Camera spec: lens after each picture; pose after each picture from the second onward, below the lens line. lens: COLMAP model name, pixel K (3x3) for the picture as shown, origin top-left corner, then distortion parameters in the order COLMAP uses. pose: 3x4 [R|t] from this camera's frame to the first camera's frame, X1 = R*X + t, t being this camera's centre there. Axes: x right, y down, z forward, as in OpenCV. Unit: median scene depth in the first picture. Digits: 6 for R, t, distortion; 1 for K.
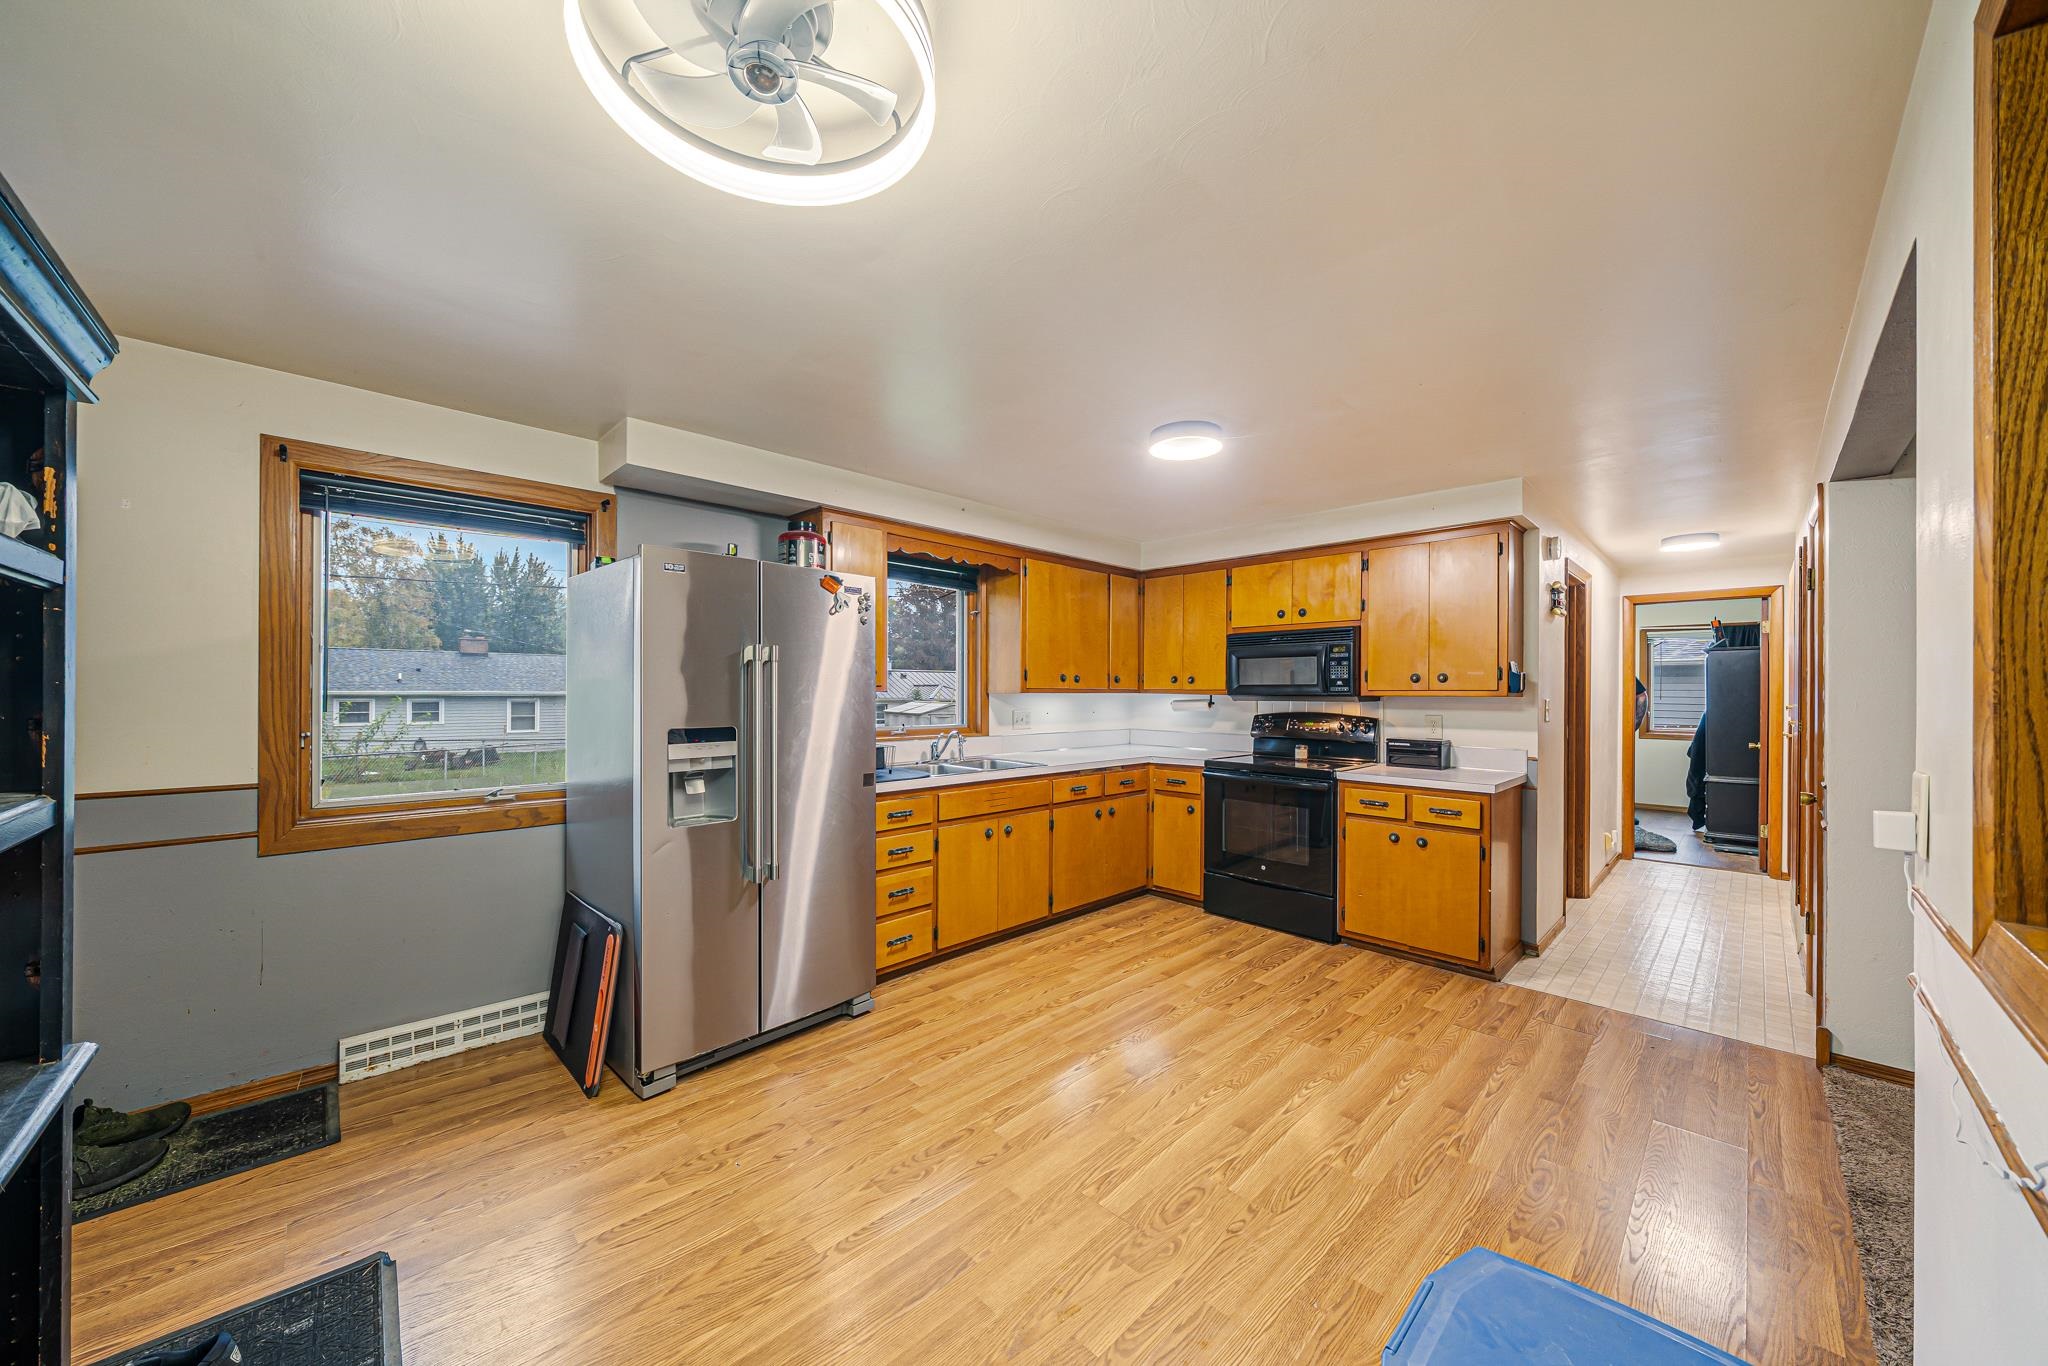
lens RADIAL K [[735.6, 0, 1008.8], [0, 735.6, 694.5], [0, 0, 1]] dist [-0.003594, -0.000278]
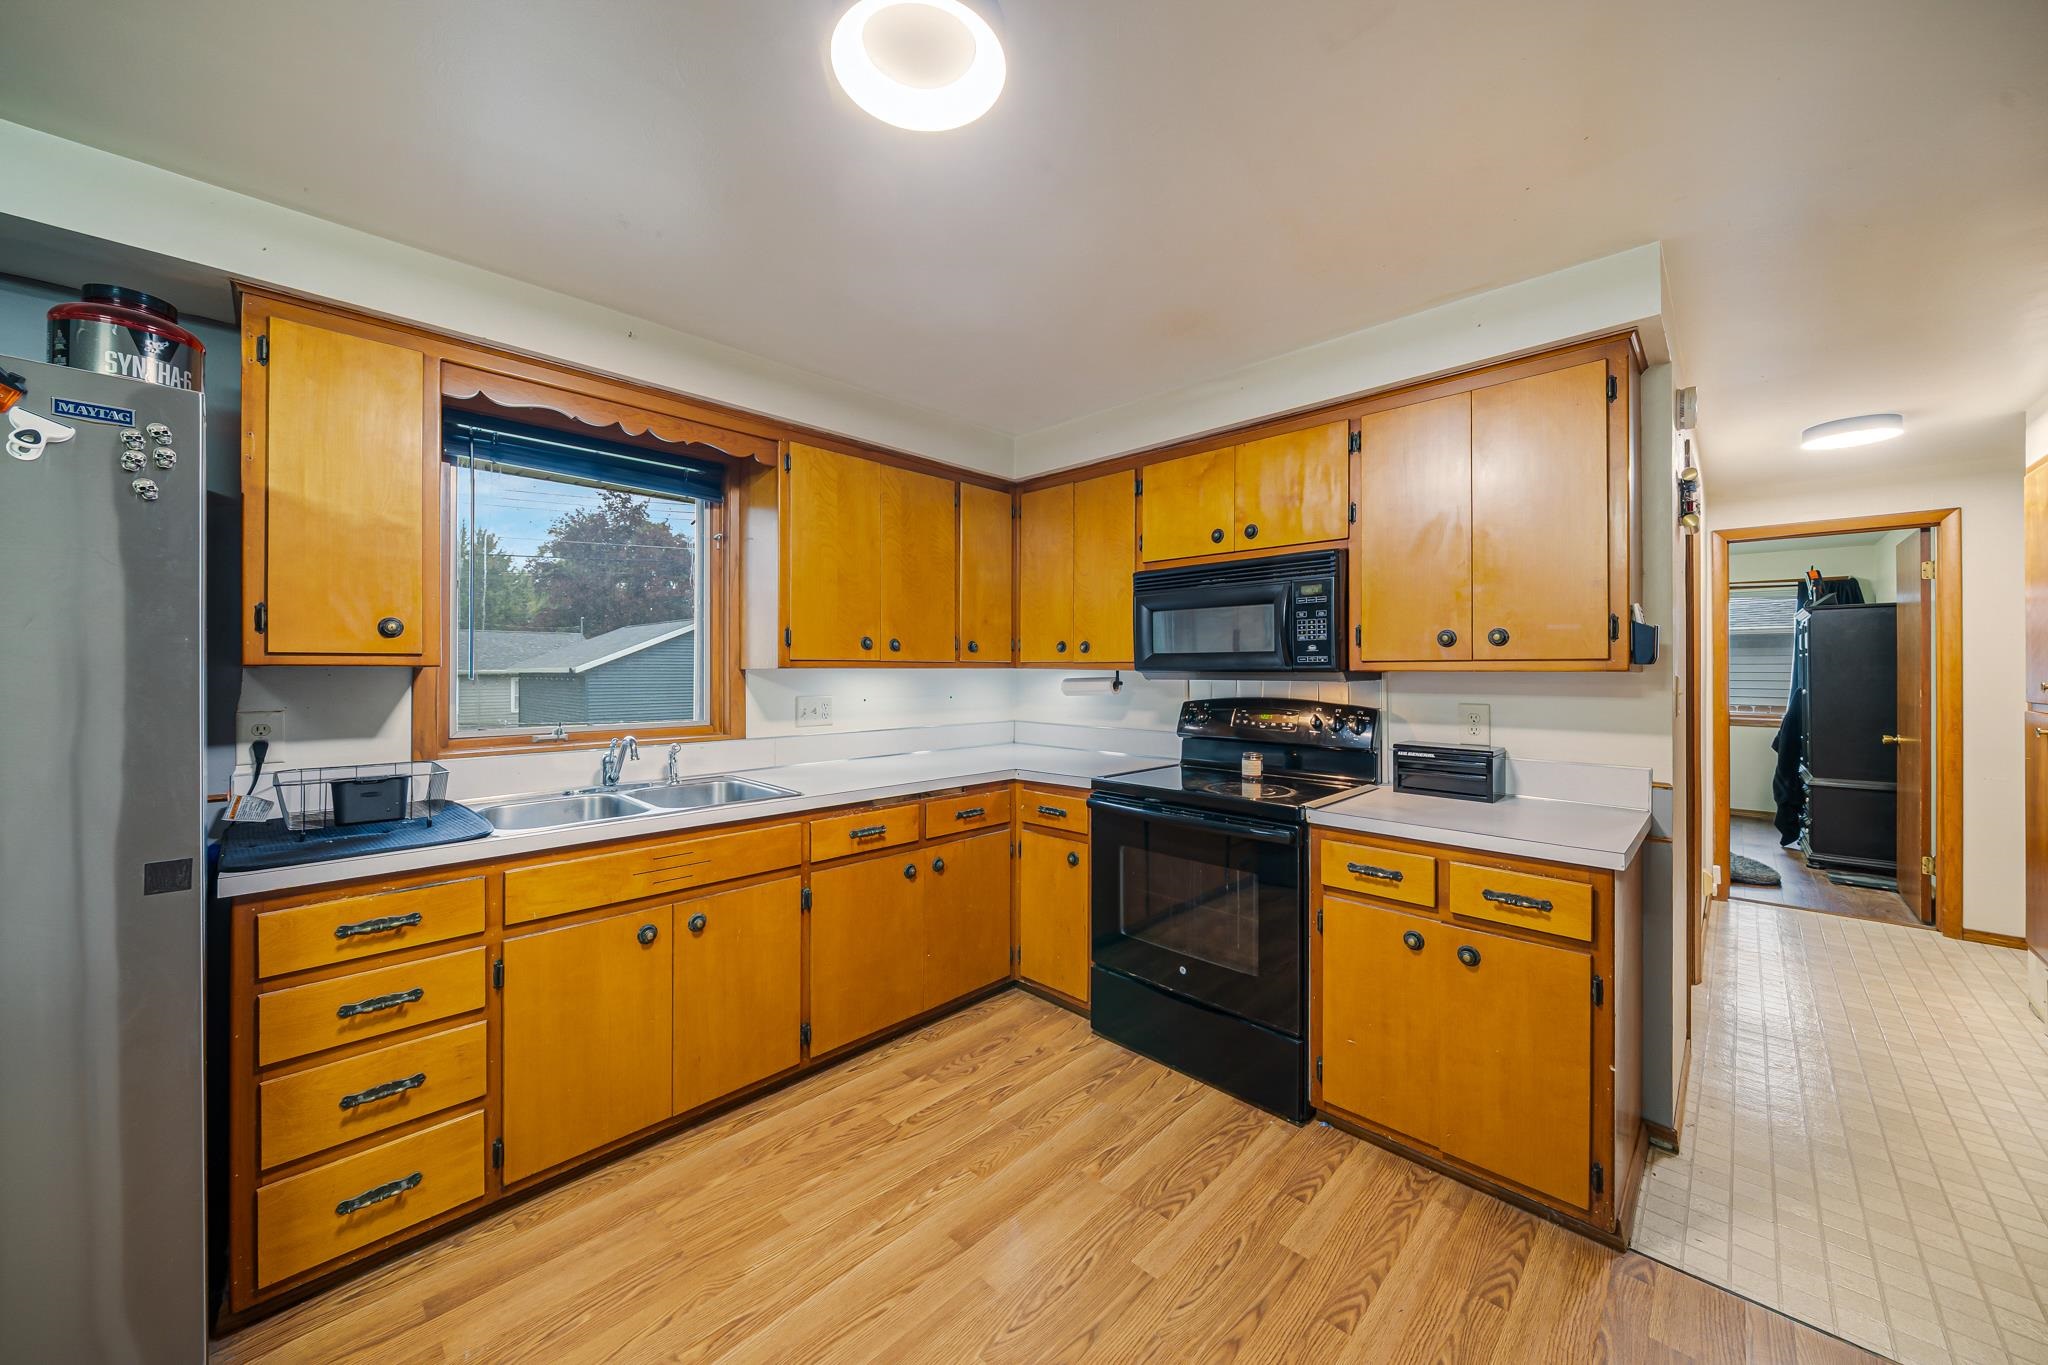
lens RADIAL K [[735.6, 0, 1012.4], [0, 735.6, 665.5], [0, 0, 1]] dist [-0.003594, -0.000278]
pose [[0.999840, -0.002836, 0.017686, 0.198337], [0.002985, 0.999960, -0.008402, 0.001649], [-0.017662, 0.008454, 0.999808, 0.414754]]
